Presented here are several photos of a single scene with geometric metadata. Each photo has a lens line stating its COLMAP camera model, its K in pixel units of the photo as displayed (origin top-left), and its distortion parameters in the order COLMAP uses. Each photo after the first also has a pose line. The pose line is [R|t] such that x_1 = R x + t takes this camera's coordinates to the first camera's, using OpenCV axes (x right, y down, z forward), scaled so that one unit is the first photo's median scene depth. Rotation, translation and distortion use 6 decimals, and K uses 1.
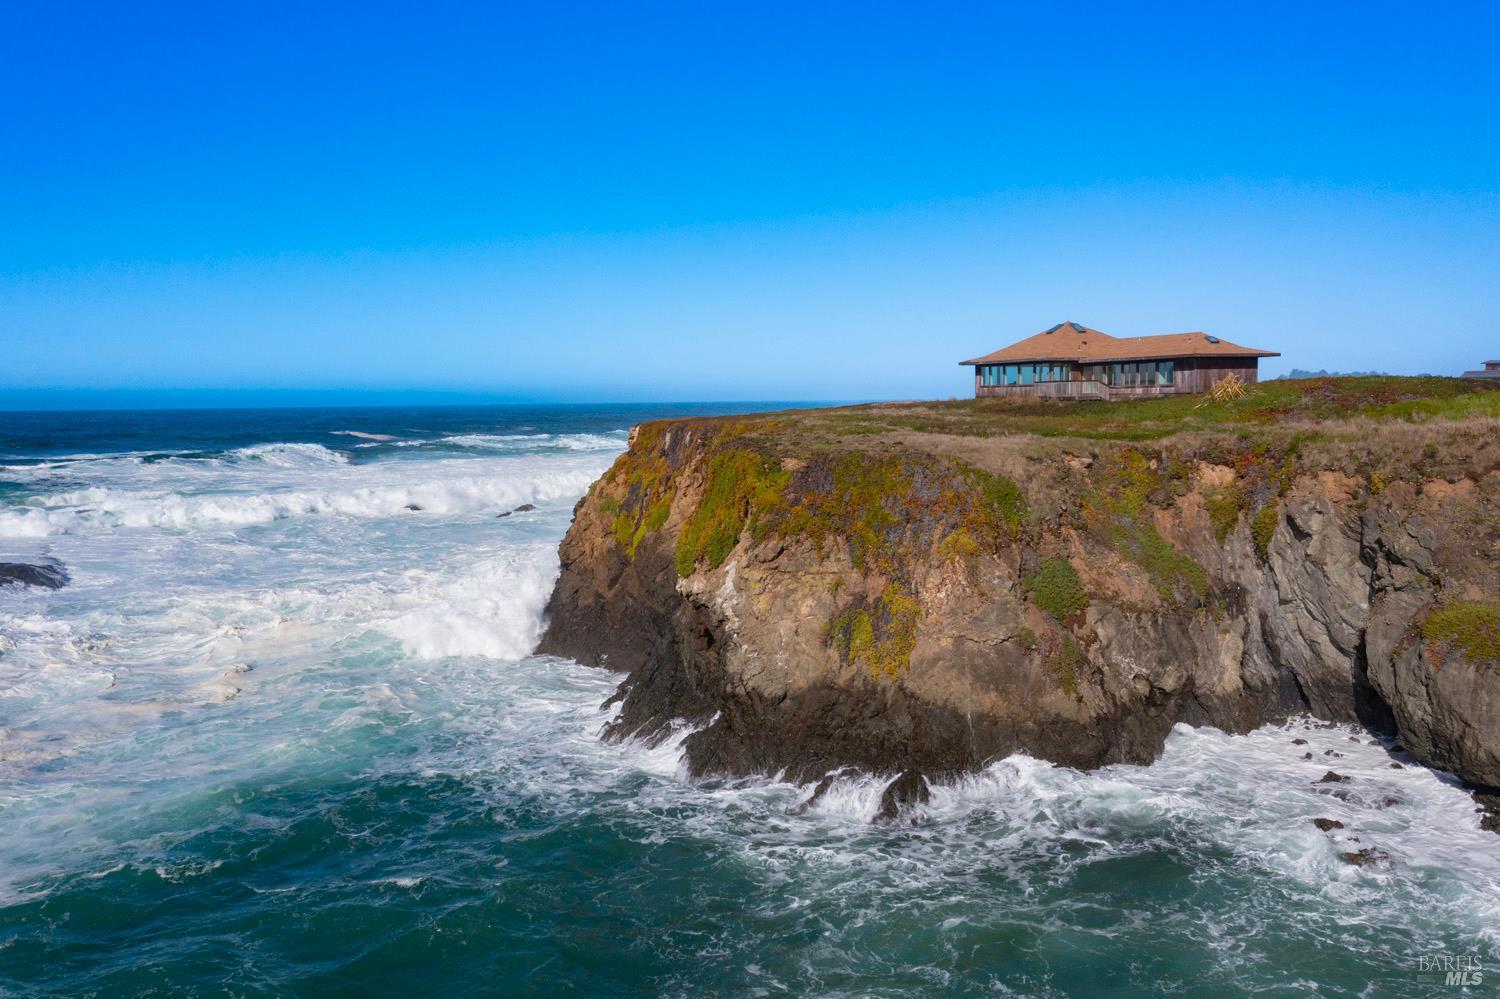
lens RADIAL K [[1173.4, 0, 753.4], [0, 1173.4, 500.9], [0, 0, 1]] dist [-0.009915, 0.000601]
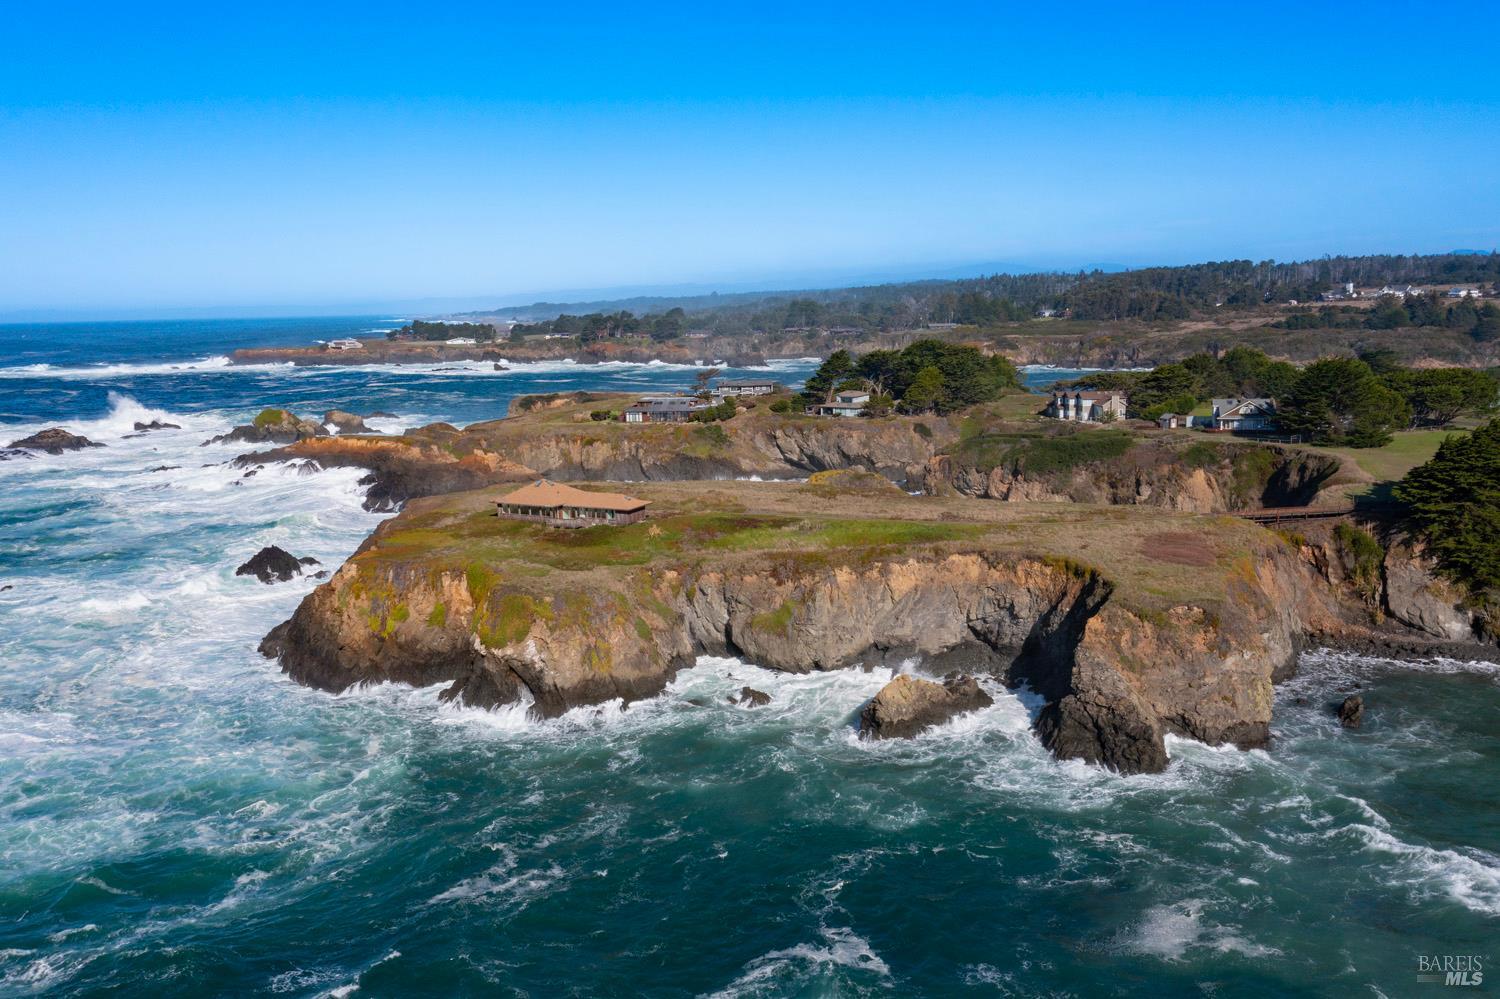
lens RADIAL K [[1184.8, 0, 750.0], [0, 1184.8, 499.5], [0, 0, 1]] dist [-0.017347, 0.011824]
pose [[0.741621, -0.112374, 0.661340, -1.400183], [0.068294, 0.993395, 0.092212, -0.480769], [-0.667334, -0.023221, 0.744397, -1.289604]]
